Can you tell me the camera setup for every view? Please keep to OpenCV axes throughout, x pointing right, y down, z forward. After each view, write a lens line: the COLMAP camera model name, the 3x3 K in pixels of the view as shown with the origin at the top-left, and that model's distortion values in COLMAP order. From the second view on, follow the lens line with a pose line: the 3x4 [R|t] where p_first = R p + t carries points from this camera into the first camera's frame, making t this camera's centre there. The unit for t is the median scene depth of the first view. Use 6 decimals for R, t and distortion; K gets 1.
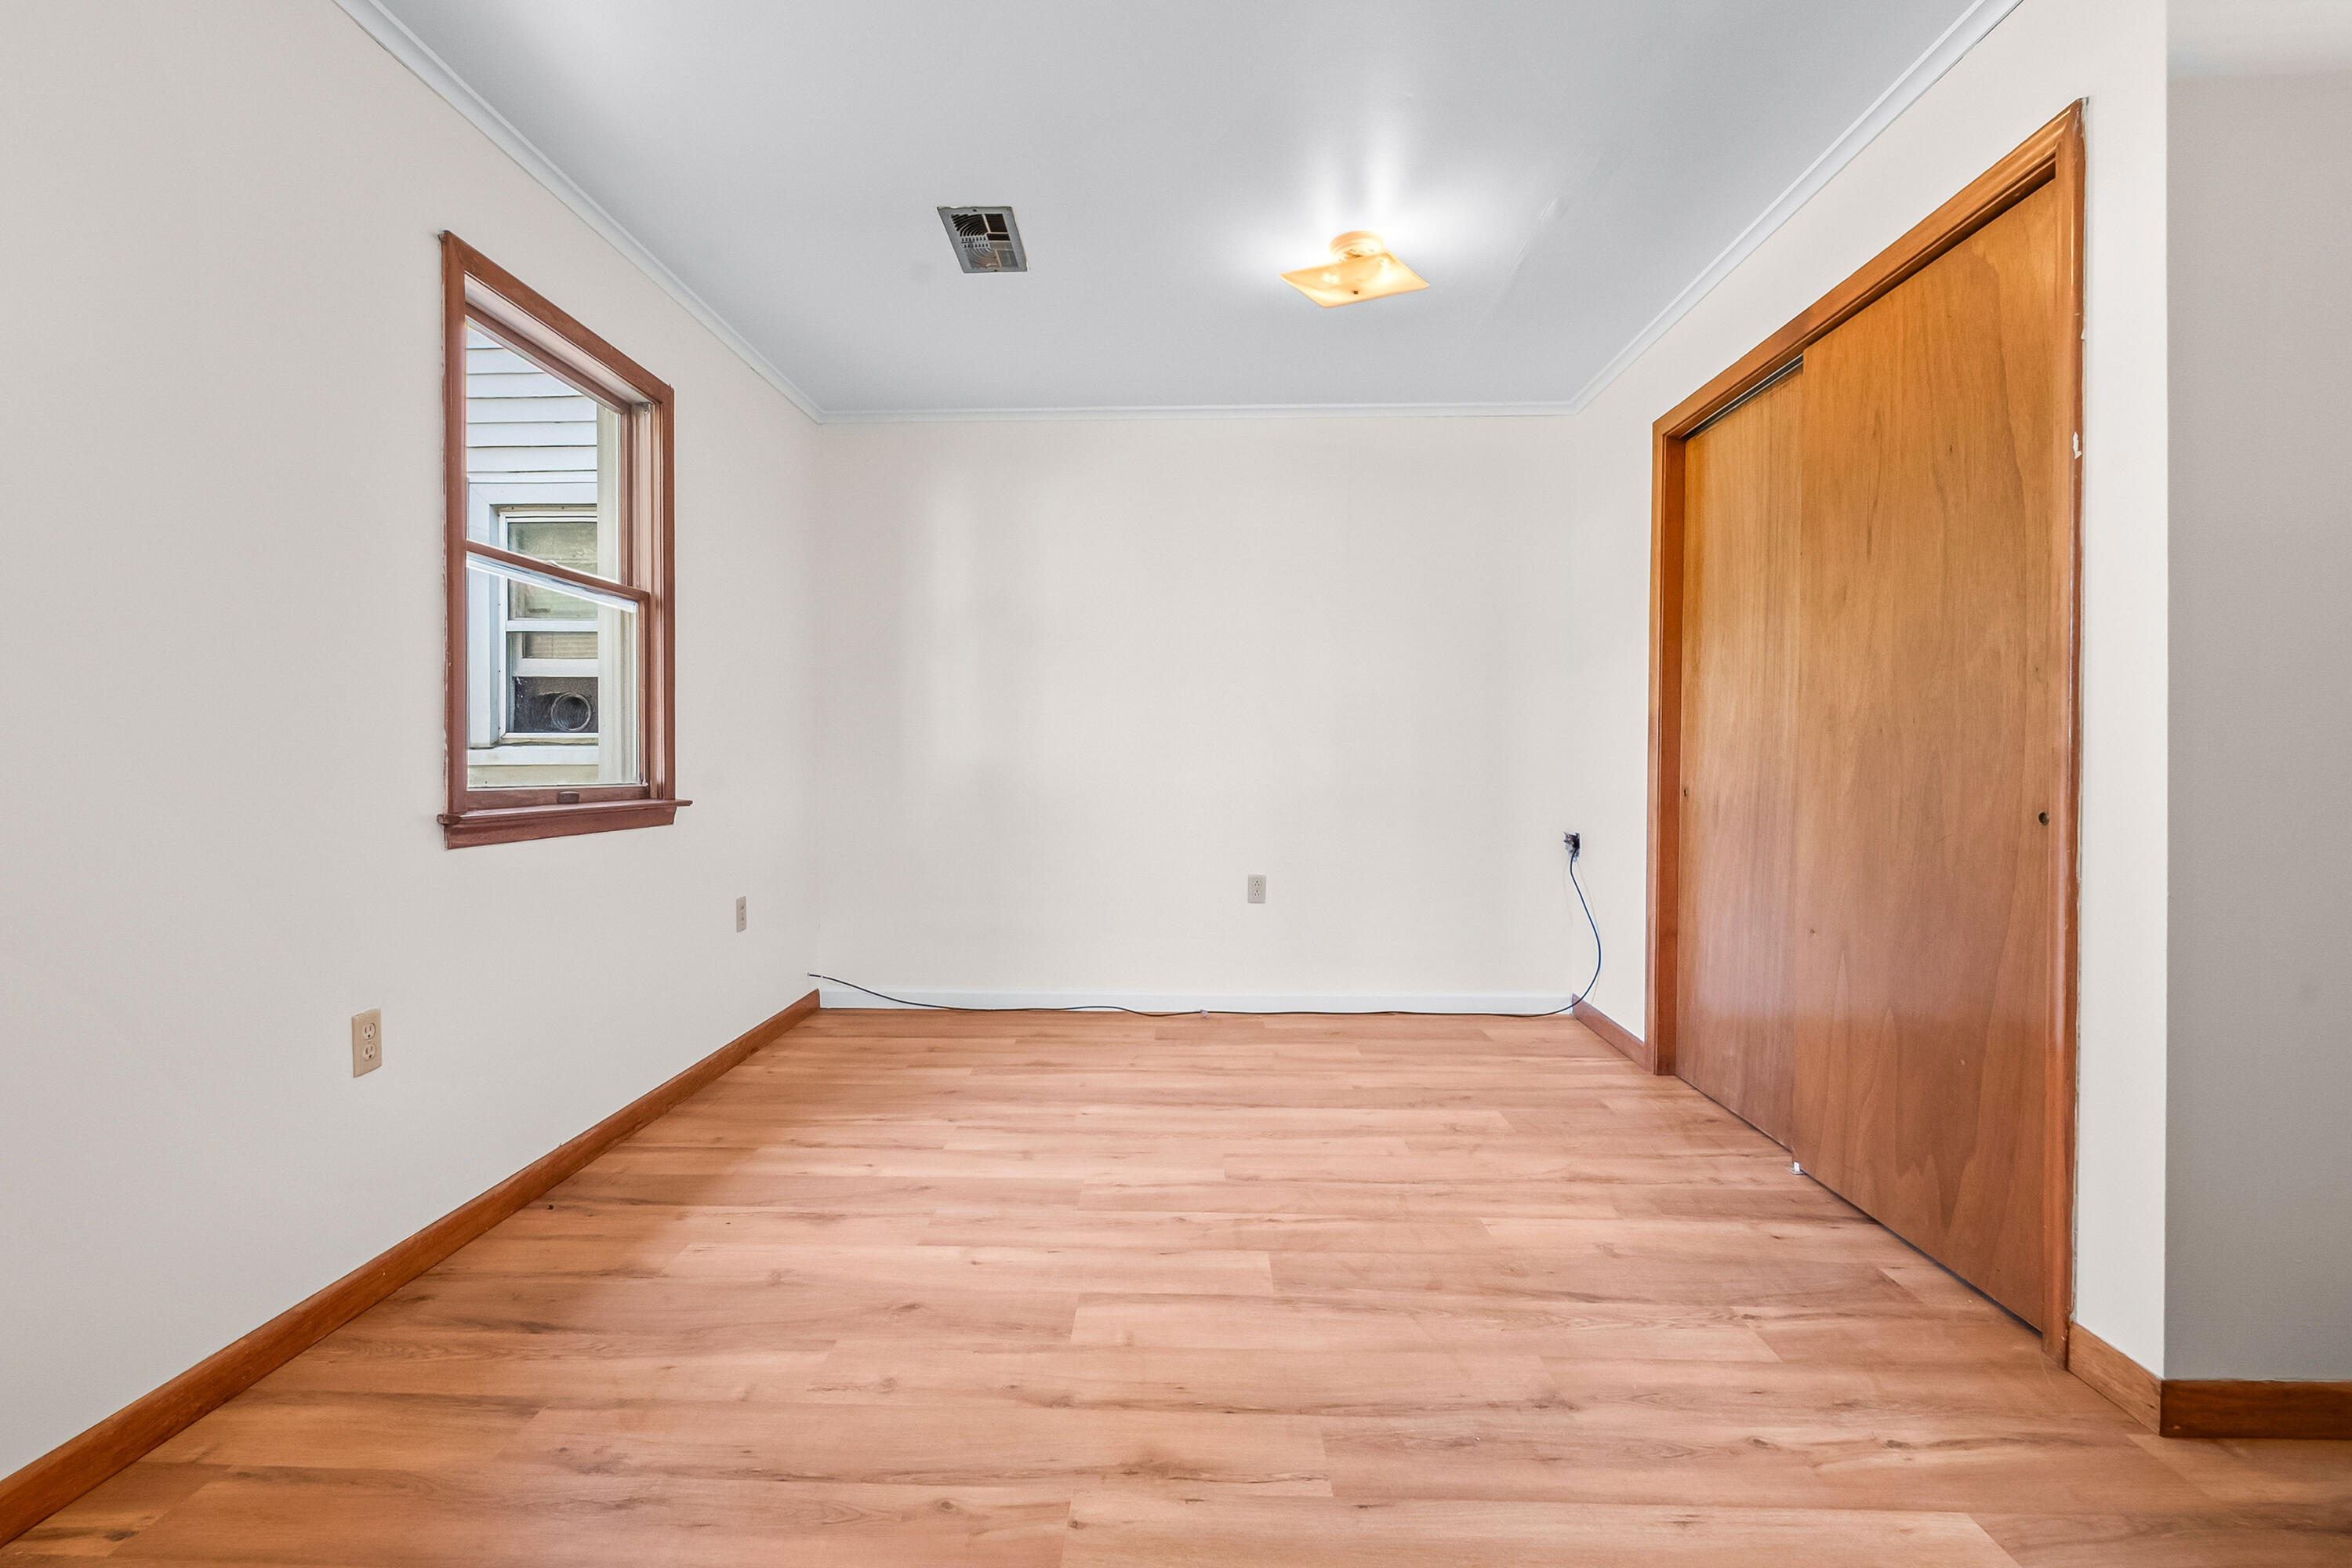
lens RADIAL K [[1054.6, 0, 1159.4], [0, 1054.6, 764.5], [0, 0, 1]] dist [-0.000197, -0.000460]
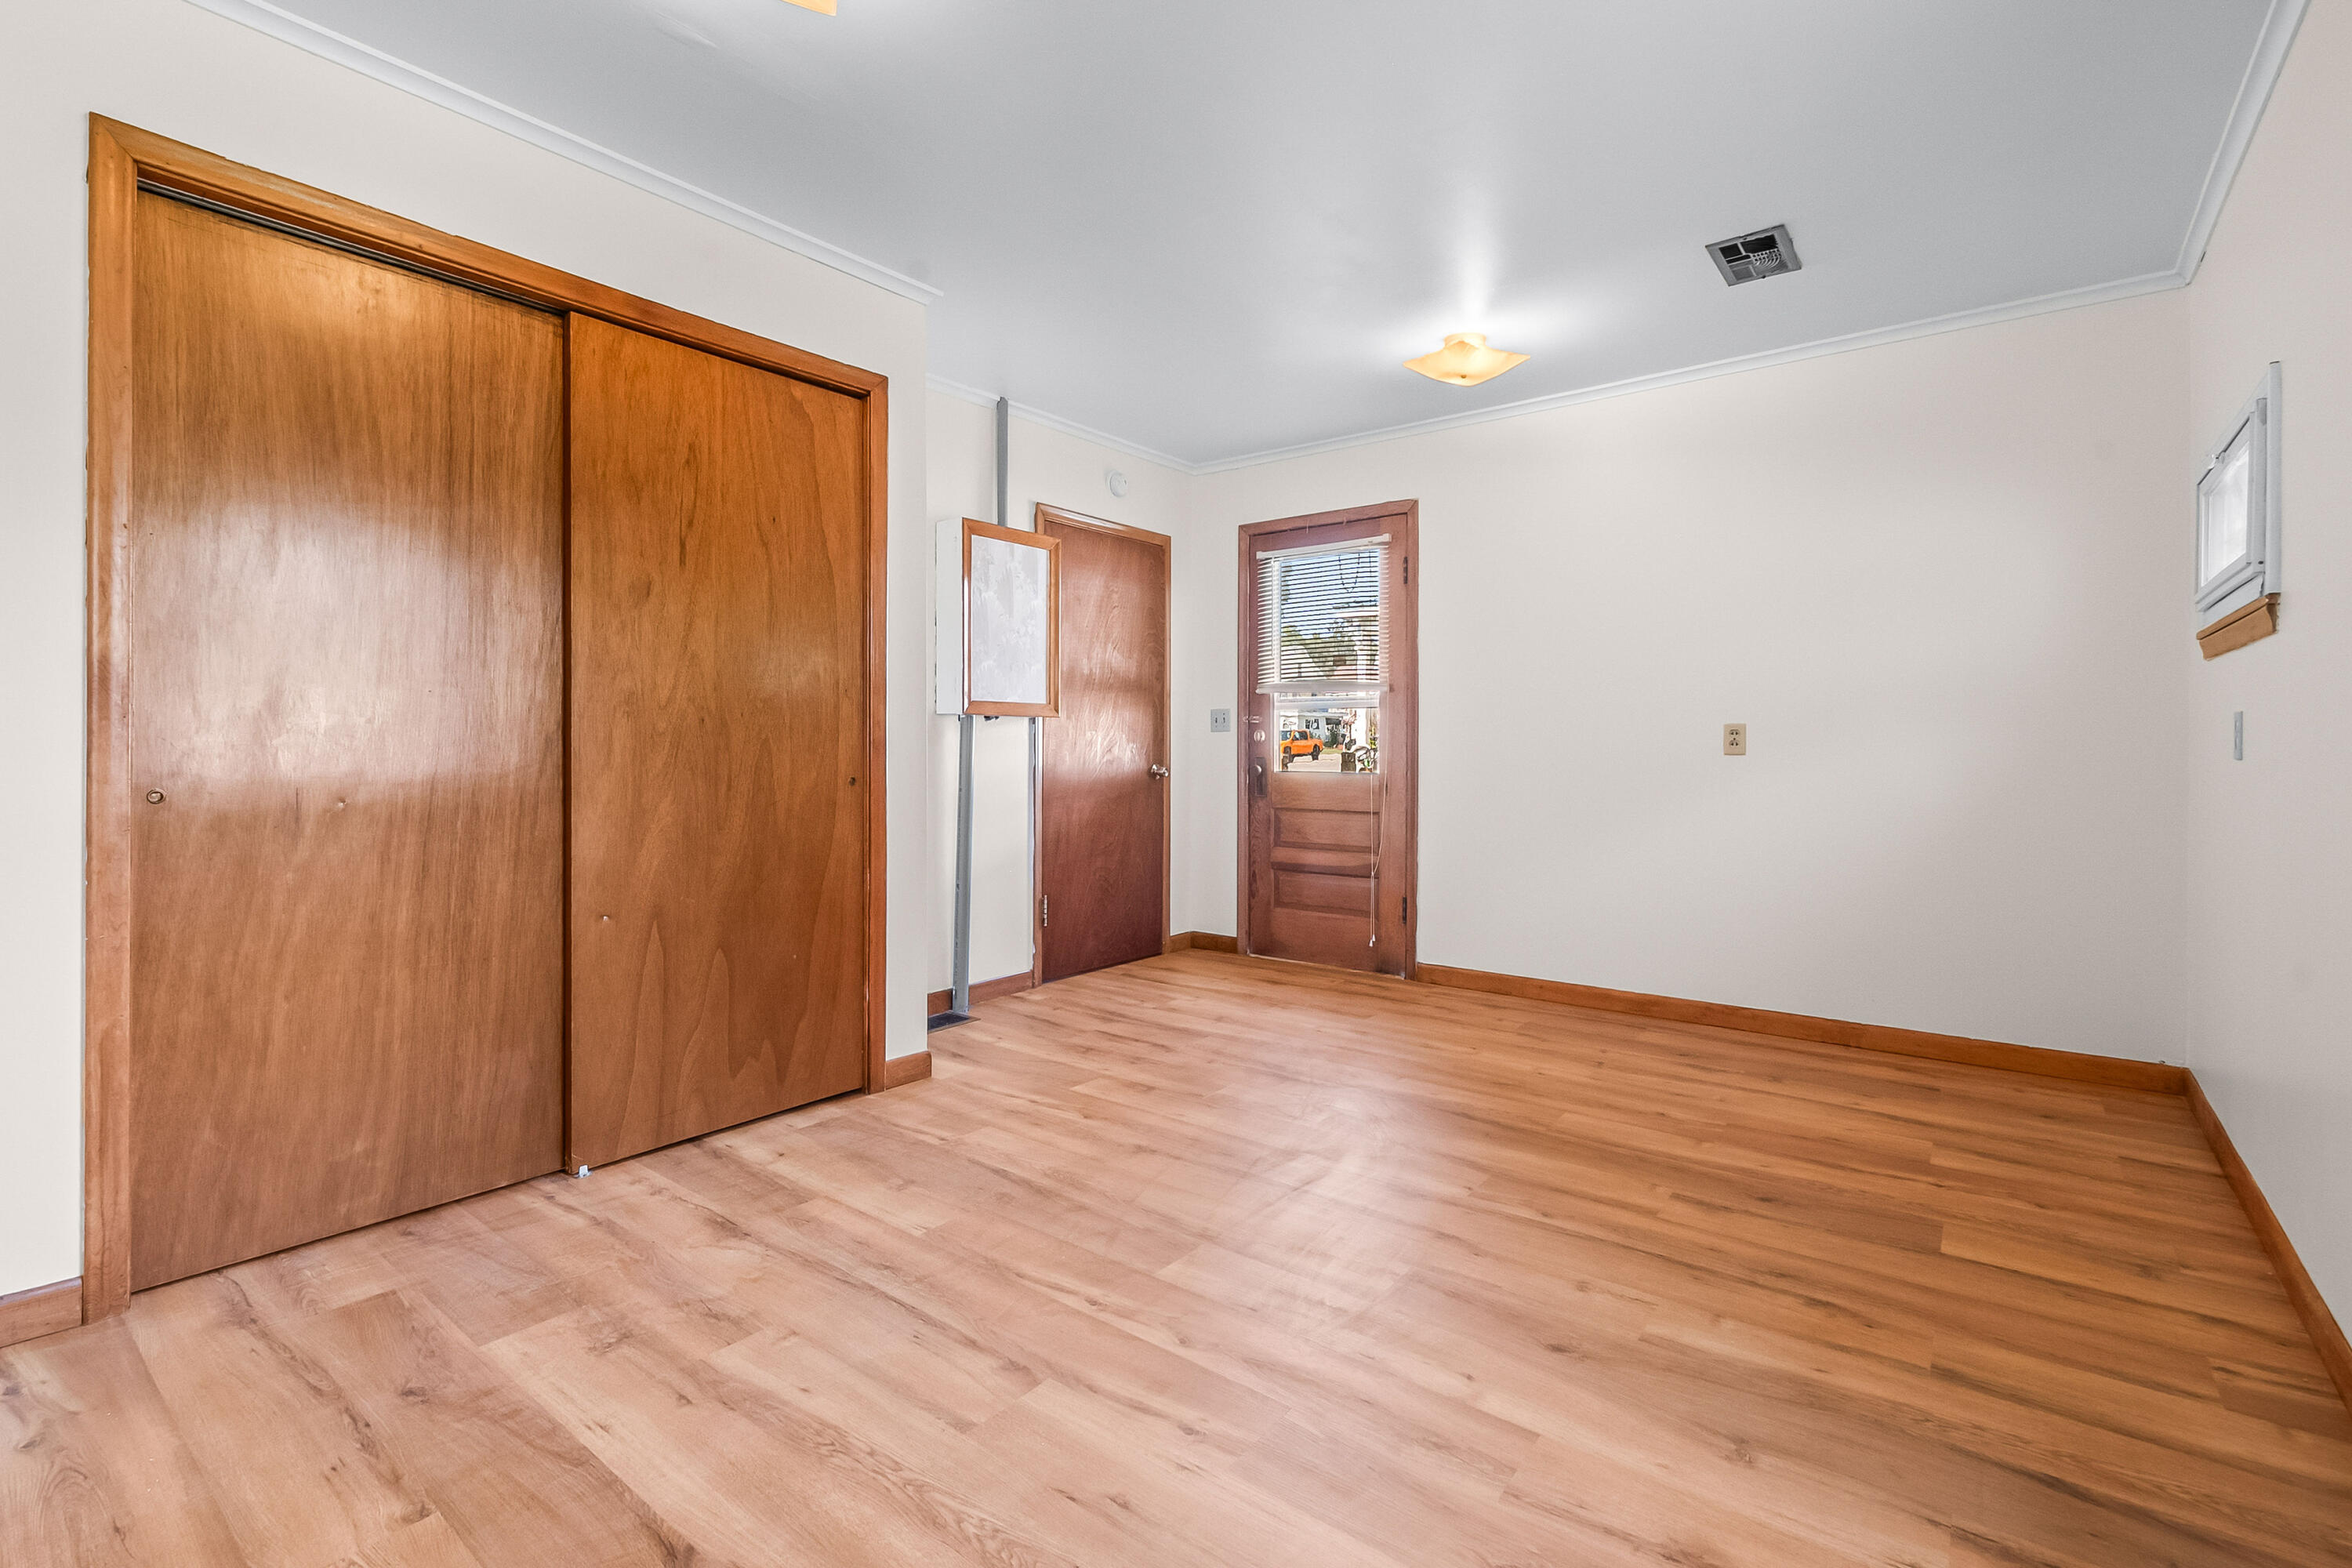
lens RADIAL K [[1056.7, 0, 1135.8], [0, 1056.7, 765.3], [0, 0, 1]] dist [0.000474, -0.008022]
pose [[-0.795860, -0.009849, 0.605400, -0.441935], [0.000444, 0.999858, 0.016849, -0.001693], [-0.605480, 0.013678, -0.795743, 1.738993]]
